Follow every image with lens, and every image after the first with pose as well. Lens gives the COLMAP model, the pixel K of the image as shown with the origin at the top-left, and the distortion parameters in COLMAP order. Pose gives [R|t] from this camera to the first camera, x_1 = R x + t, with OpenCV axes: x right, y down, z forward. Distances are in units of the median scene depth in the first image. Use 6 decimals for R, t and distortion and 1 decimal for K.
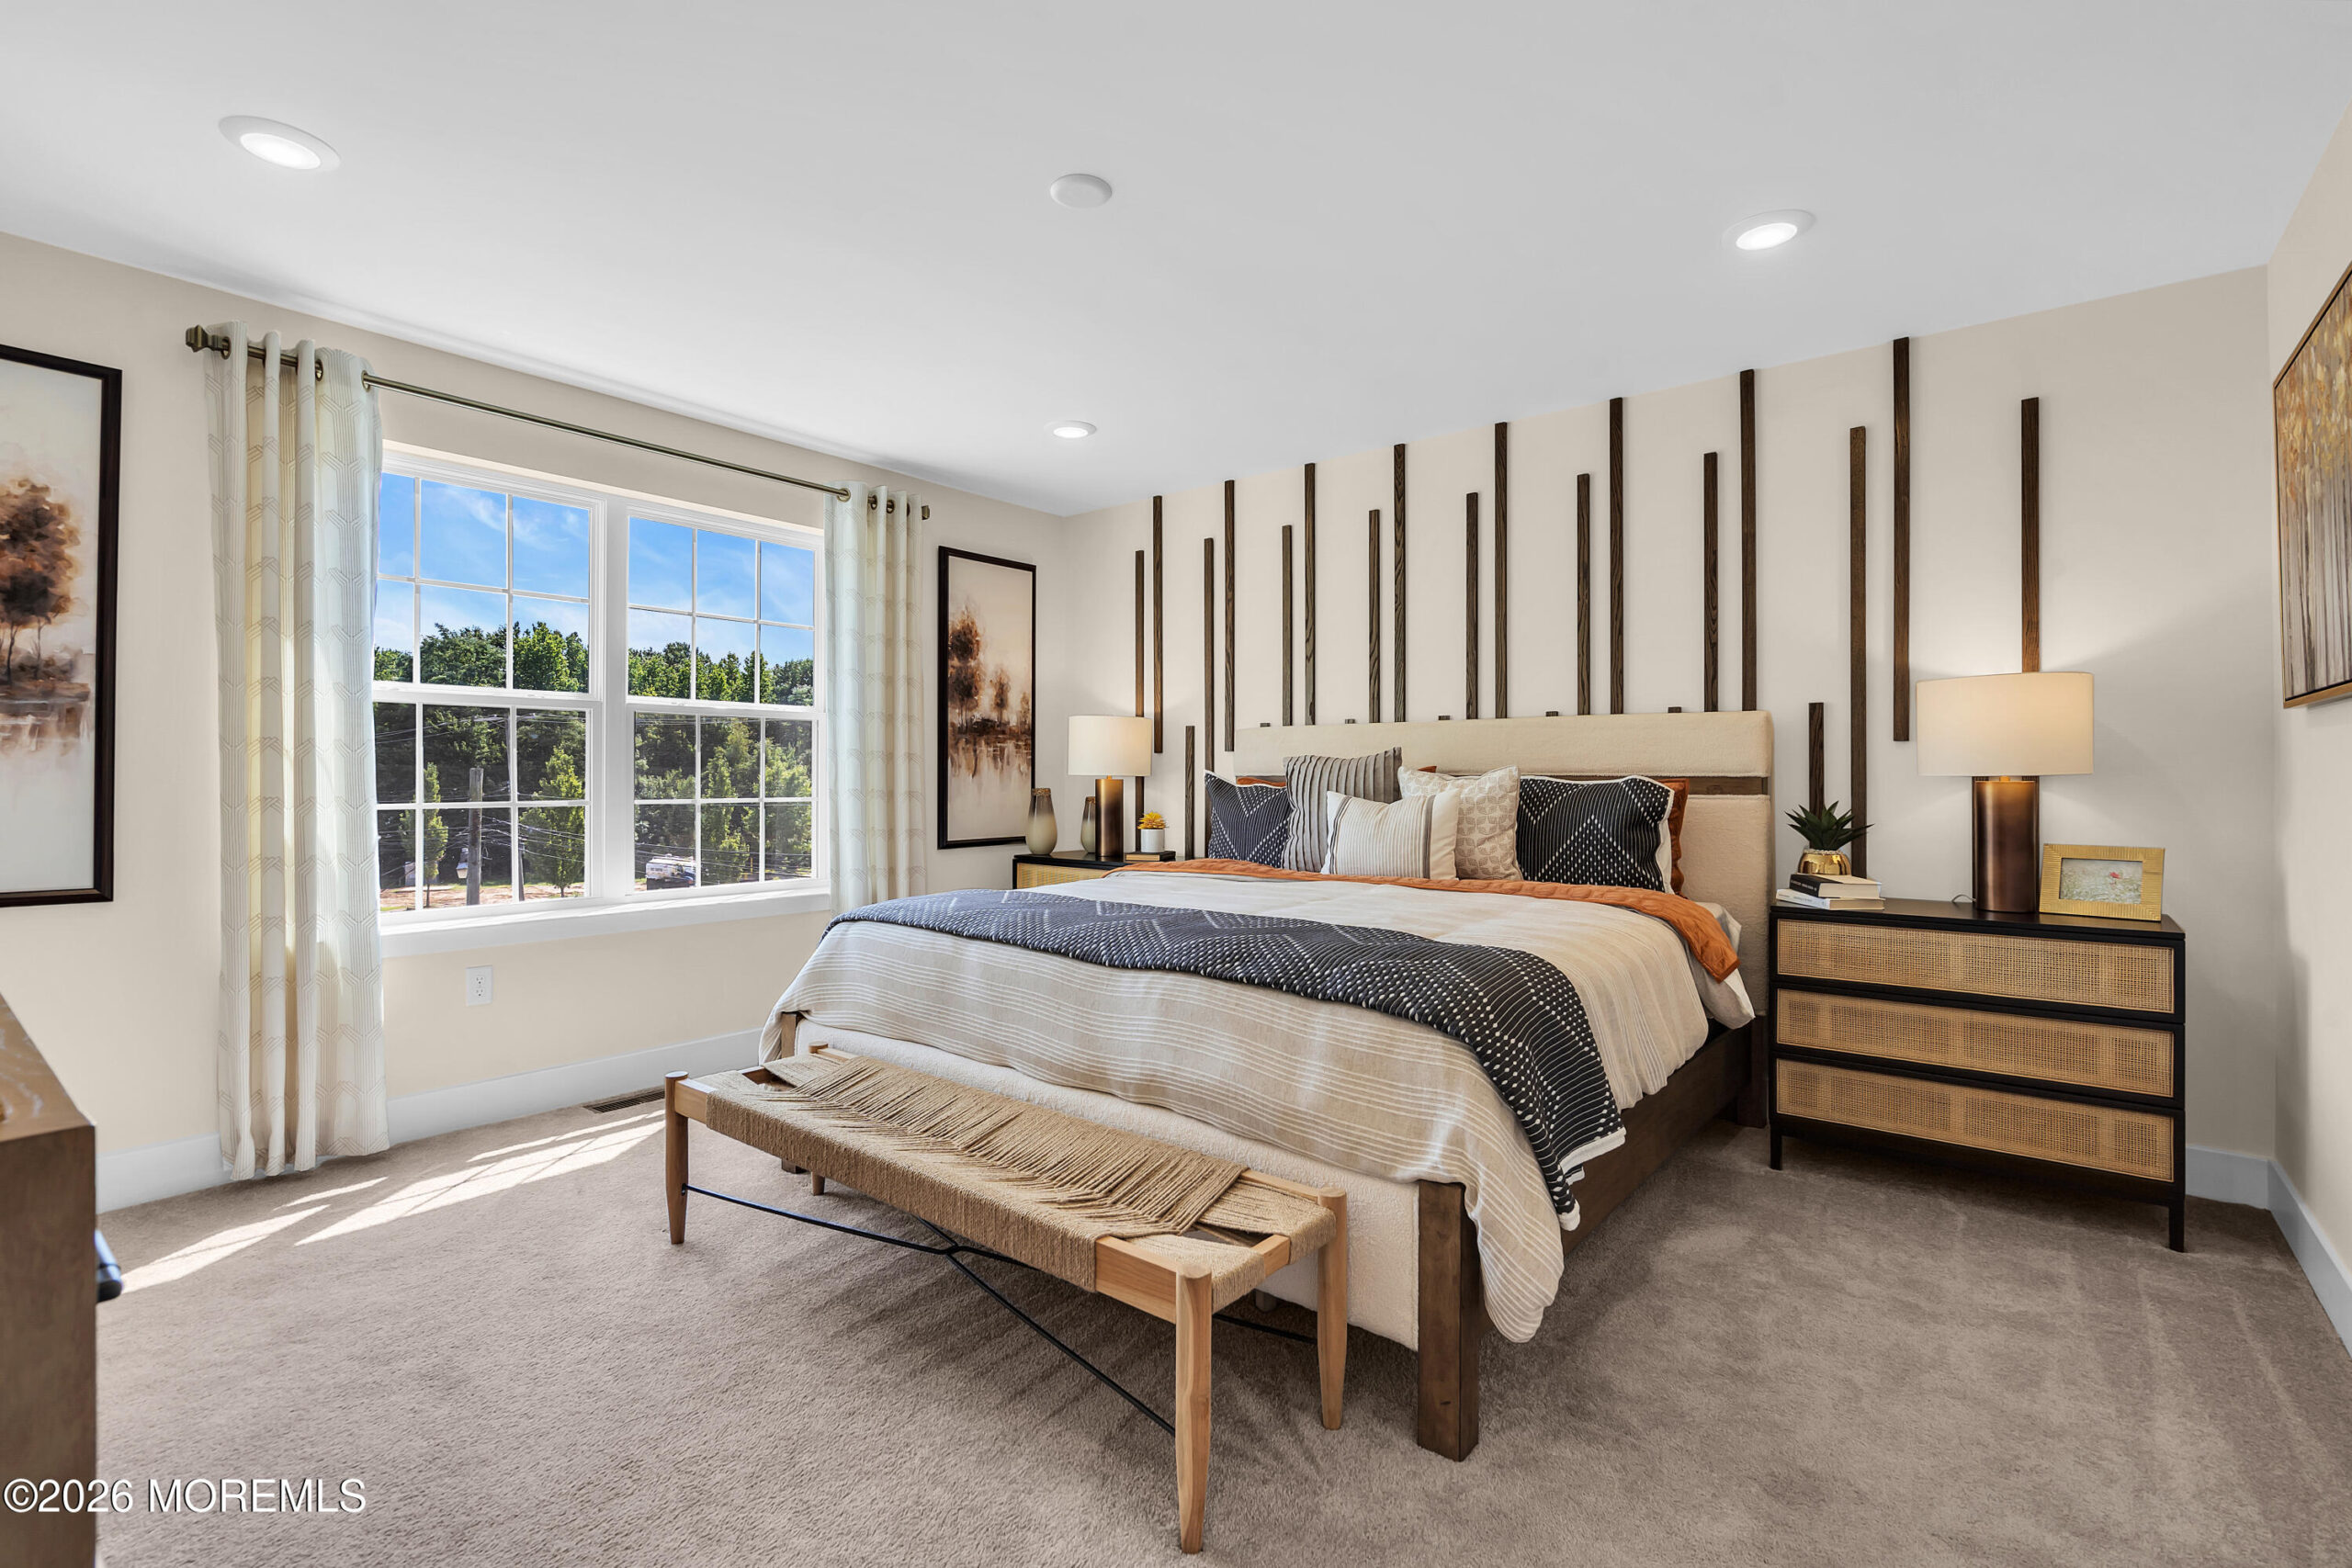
lens RADIAL K [[1074.1, 0, 1183.0], [0, 1074.1, 773.7], [0, 0, 1]] dist [-0.002839, 0.001131]
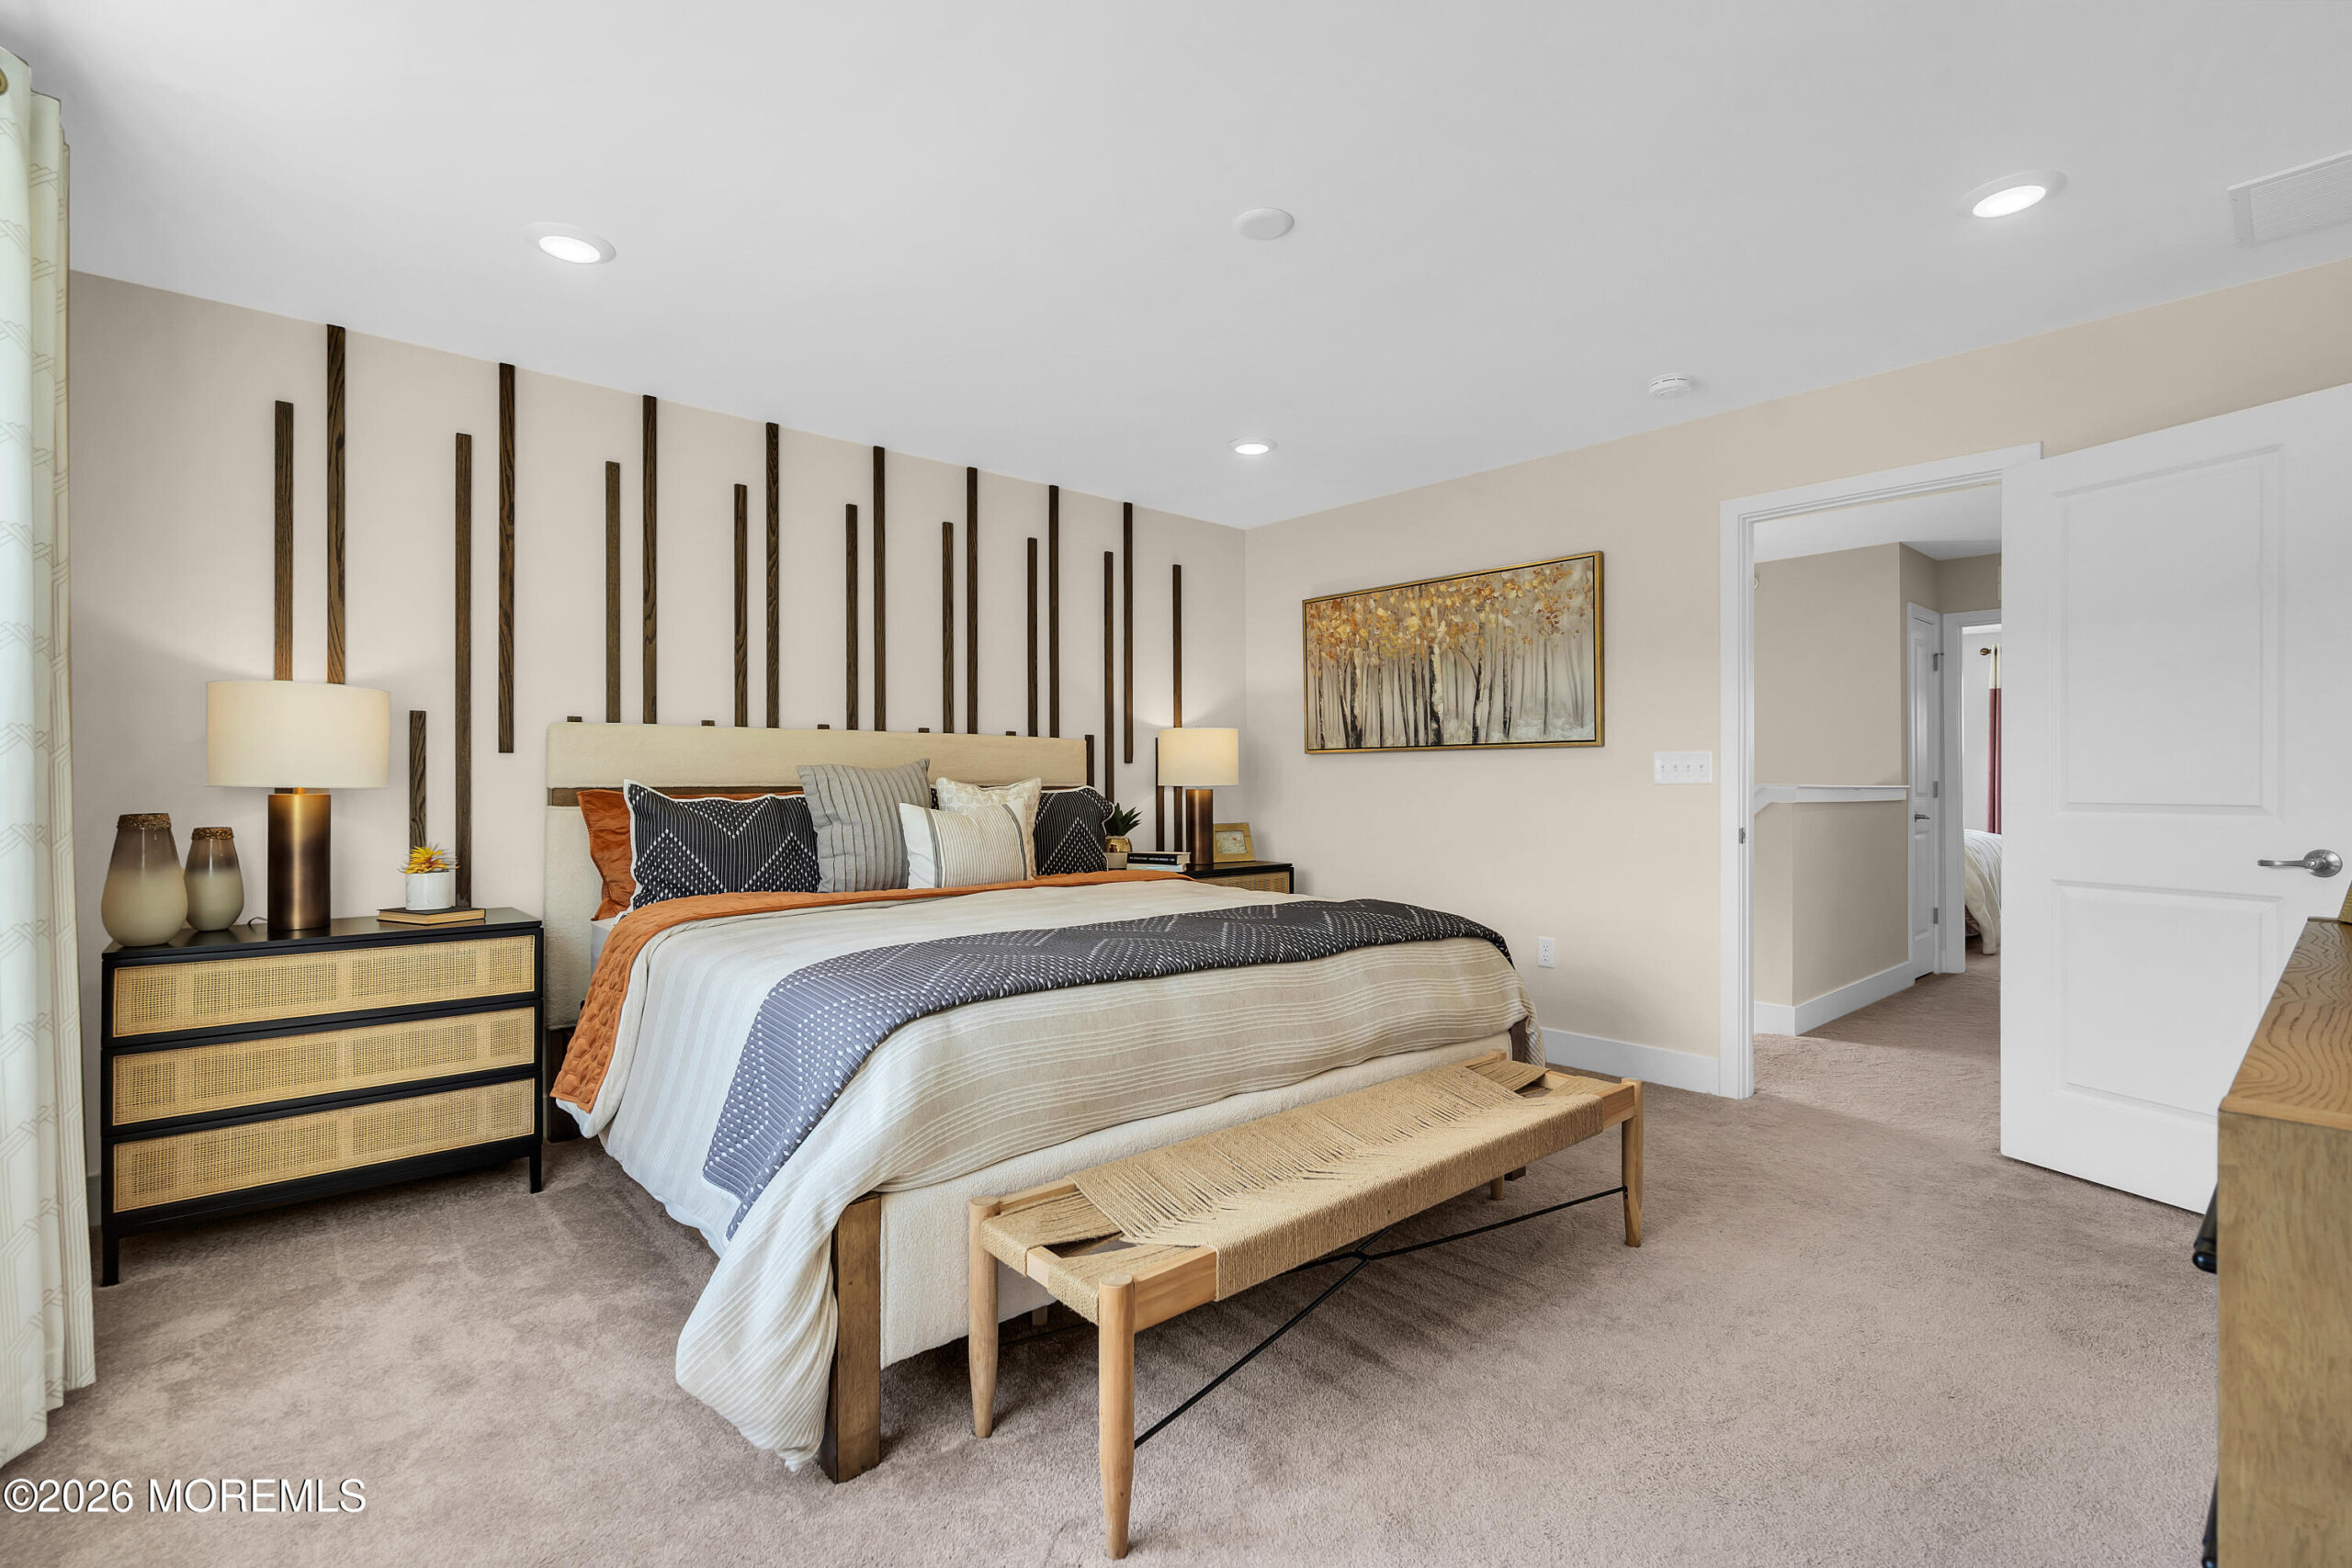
lens RADIAL K [[1074.1, 0, 1184.2], [0, 1074.1, 771.6], [0, 0, 1]] dist [-0.002839, 0.001131]
pose [[0.169219, 0.011318, 0.985514, -0.789503], [0.001366, 0.999930, -0.011719, -0.000306], [-0.985578, 0.003329, 0.169192, 0.629870]]
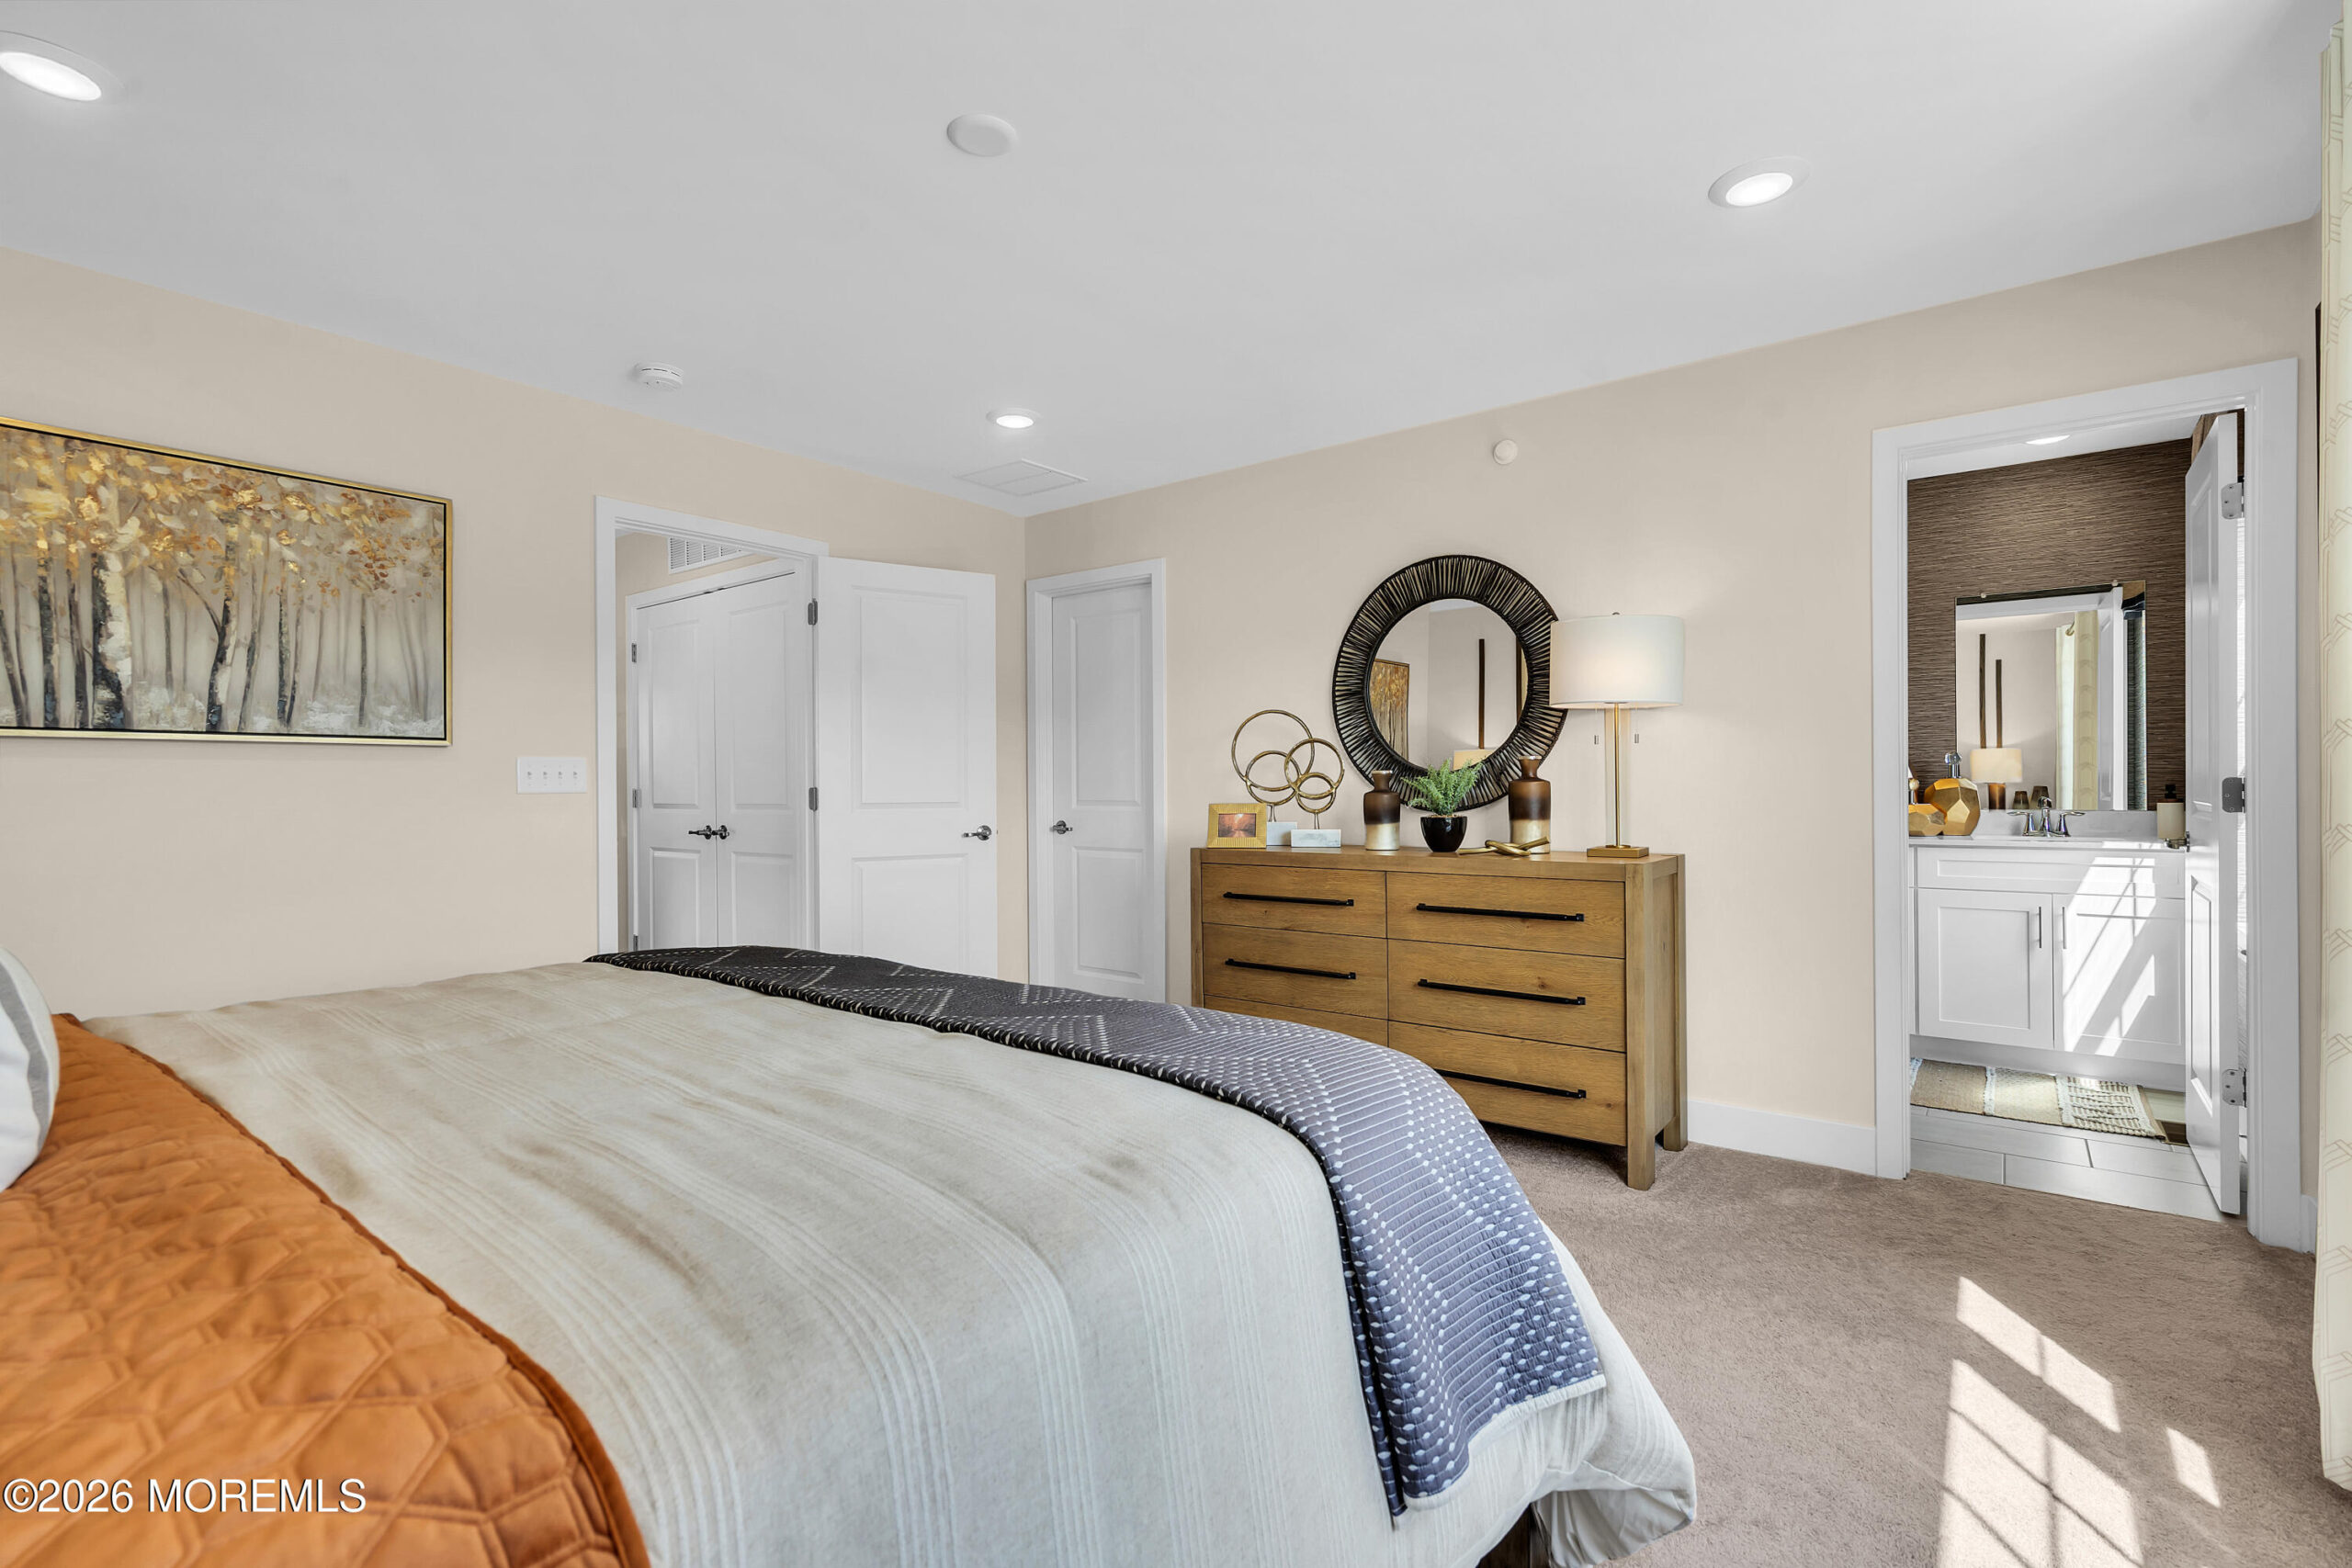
lens RADIAL K [[1081.3, 0, 1171.8], [0, 1081.3, 785.9], [0, 0, 1]] dist [0.000212, 0.000003]
pose [[-0.999993, 0.003736, 0.000016, -0.162013], [0.003736, 0.999988, 0.003031, -0.007250], [-0.000005, 0.003031, -0.999995, 1.344178]]
